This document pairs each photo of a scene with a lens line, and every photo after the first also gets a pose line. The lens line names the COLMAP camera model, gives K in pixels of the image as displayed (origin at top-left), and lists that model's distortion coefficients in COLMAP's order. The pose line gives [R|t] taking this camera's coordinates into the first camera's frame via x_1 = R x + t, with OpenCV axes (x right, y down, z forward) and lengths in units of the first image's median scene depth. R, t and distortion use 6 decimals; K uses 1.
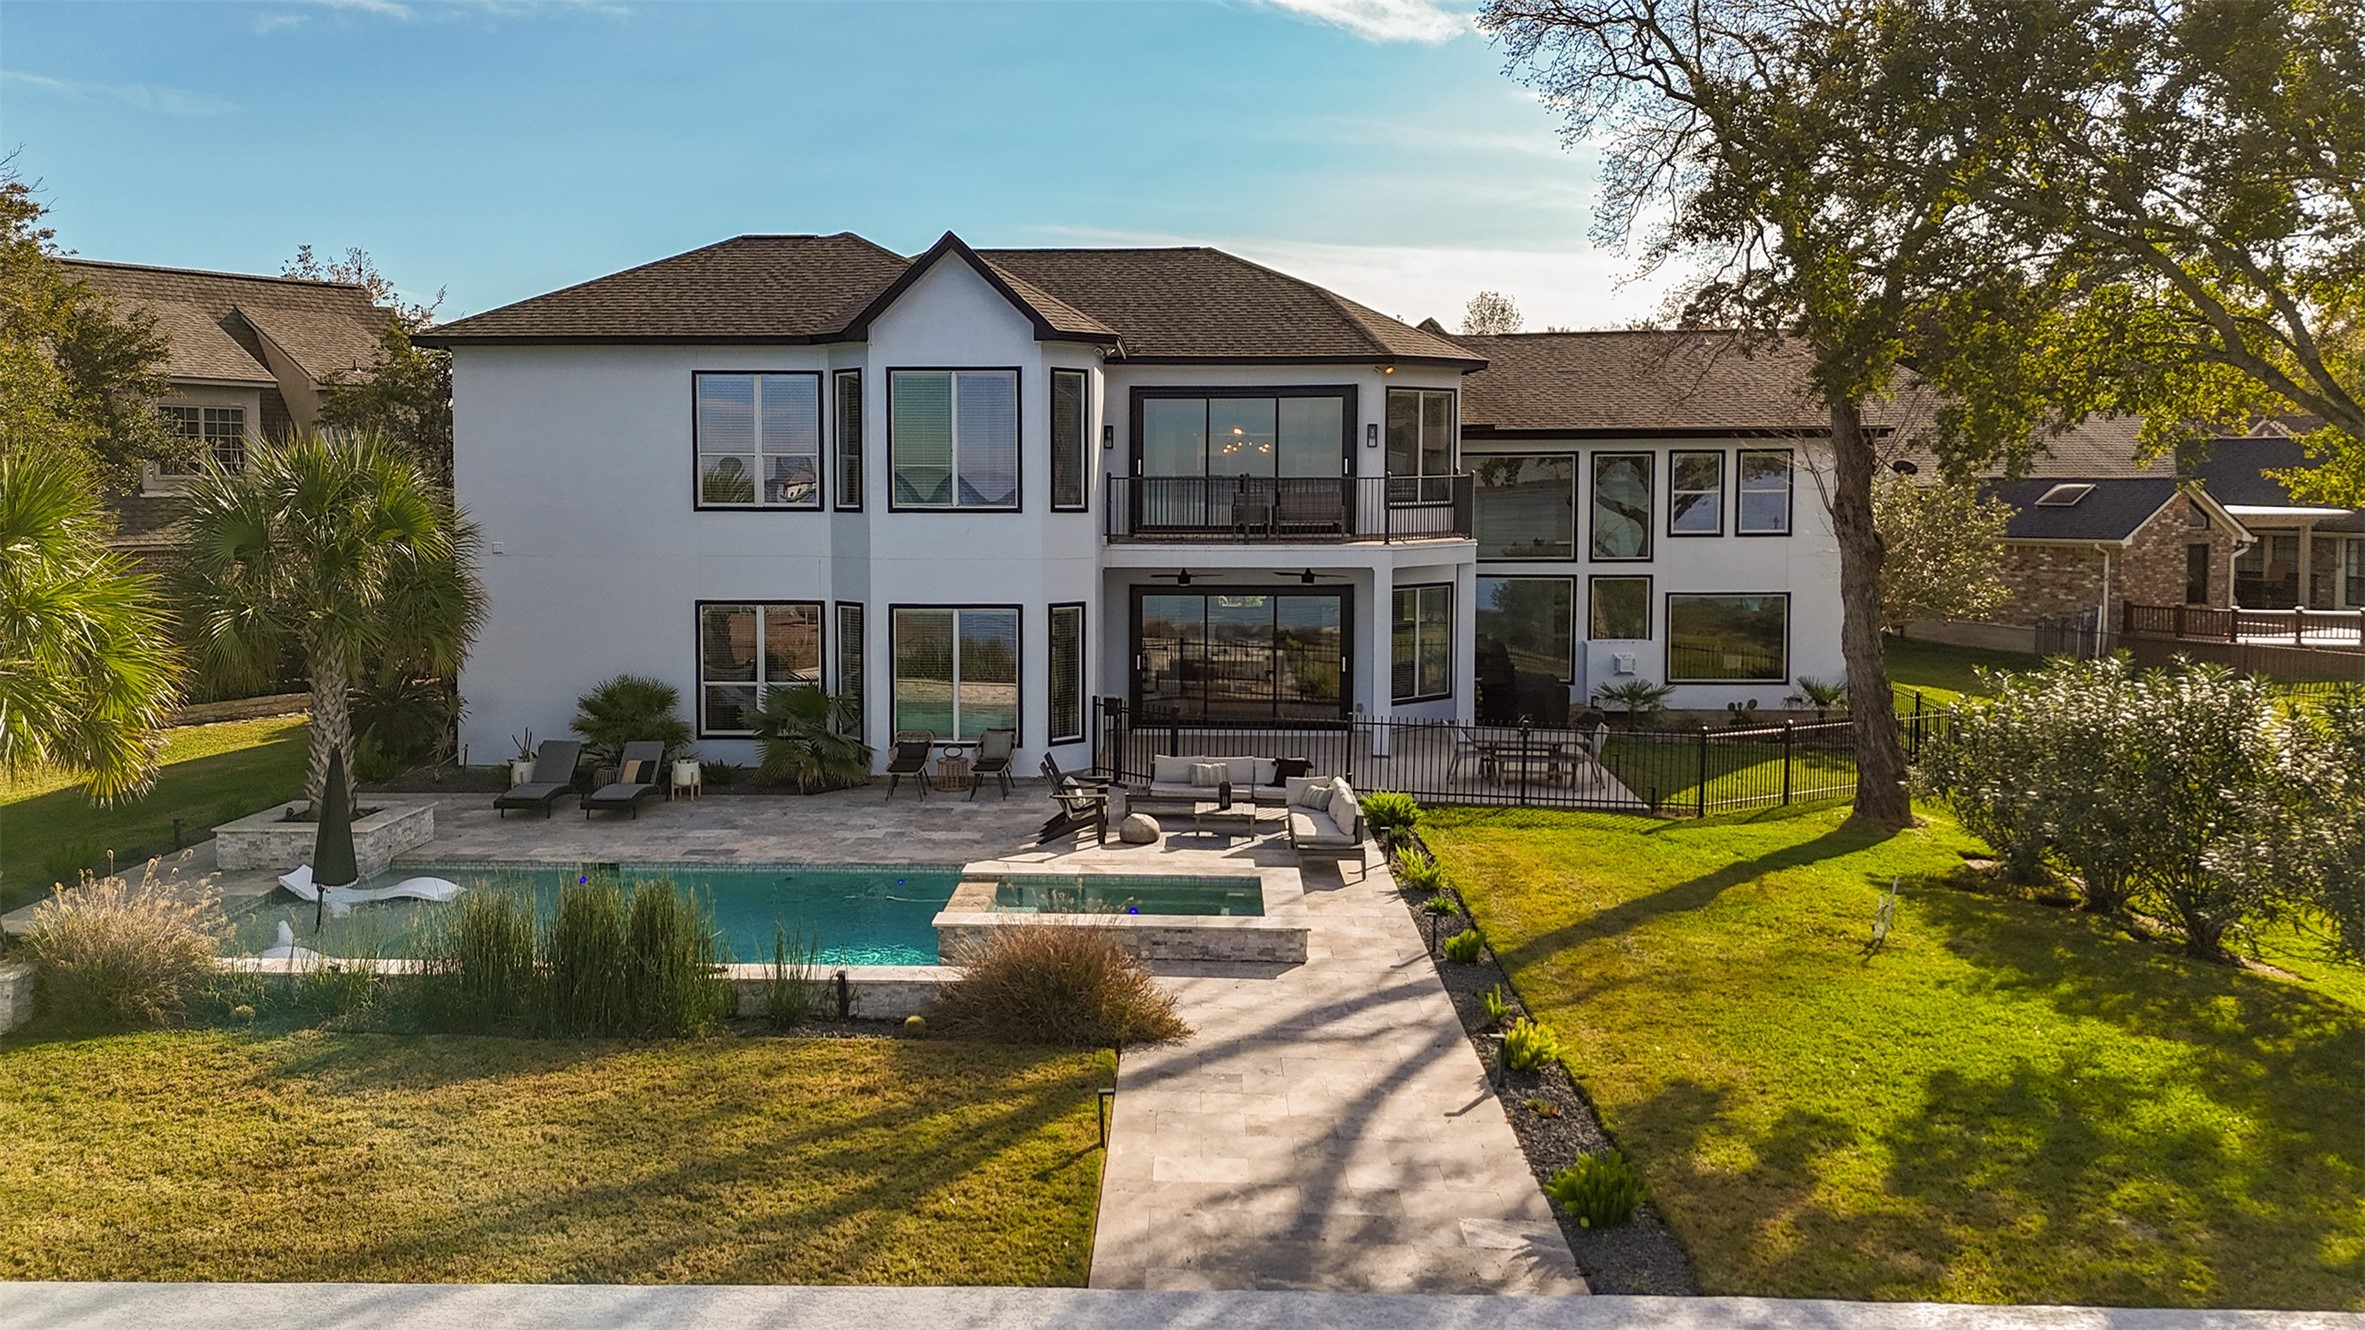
lens RADIAL K [[1620.6, 0, 1117.6], [0, 1620.6, 655.8], [0, 0, 1]] dist [0.063446, 0.000063]
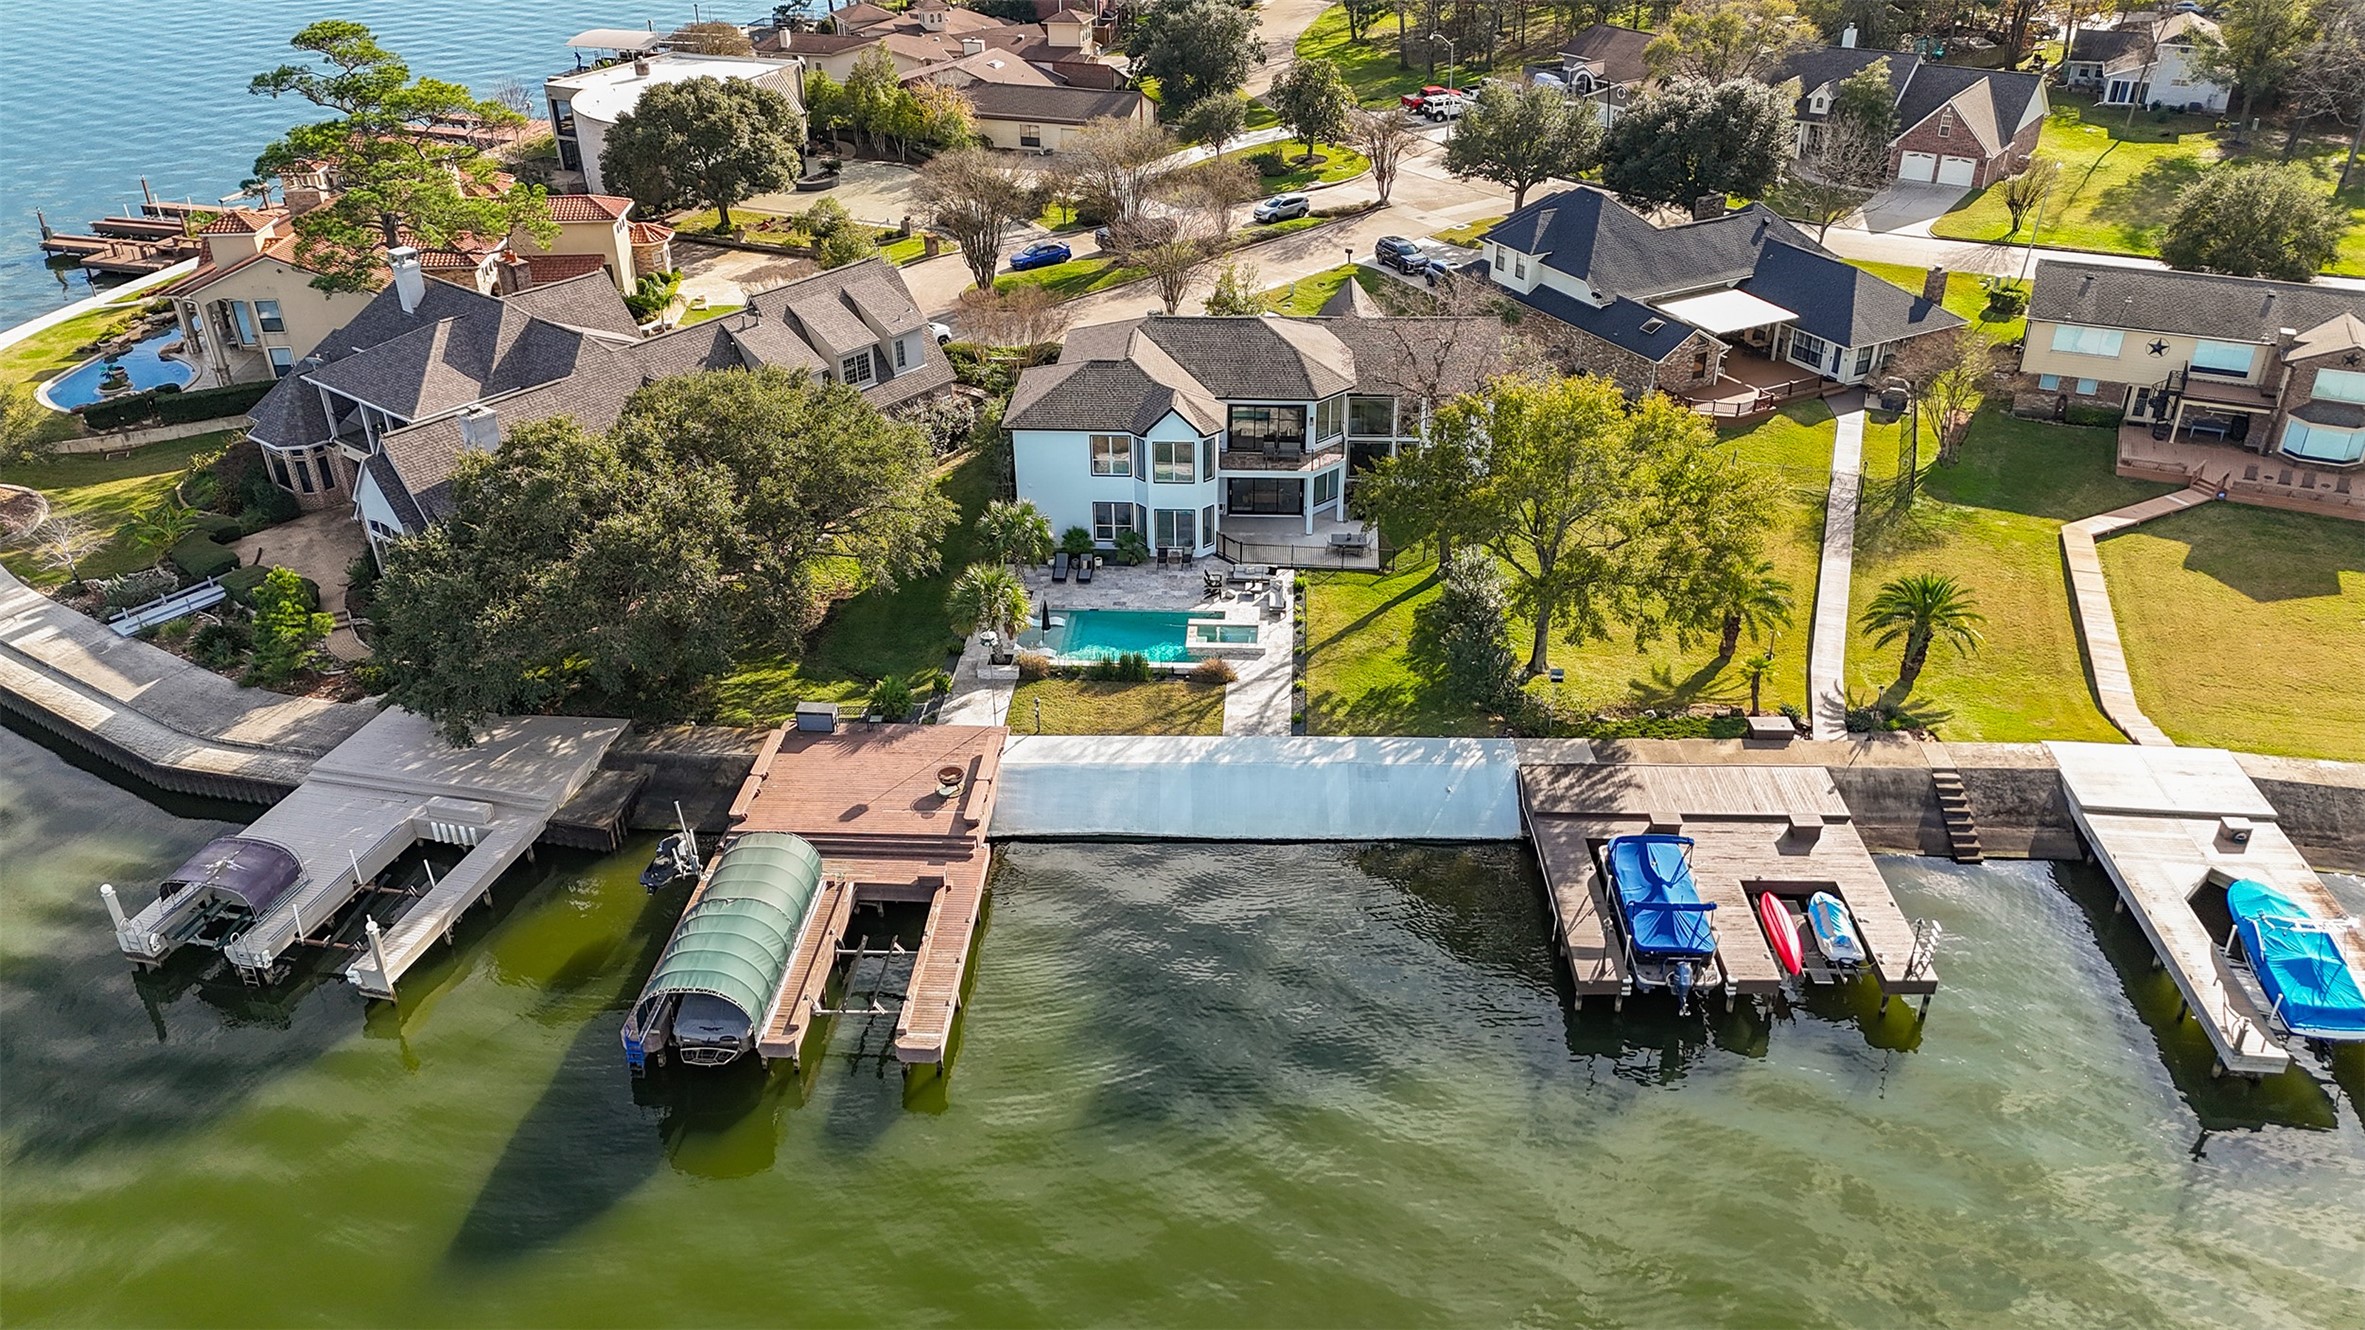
lens RADIAL K [[1651.6, 0, 1182.5], [0, 1651.6, 665.0], [0, 0, 1]] dist [0.085475, 0.000195]
pose [[0.999780, -0.005255, -0.020307, -0.017654], [0.013870, 0.891878, 0.452063, -1.261479], [0.015736, -0.452246, 0.891755, -2.124656]]
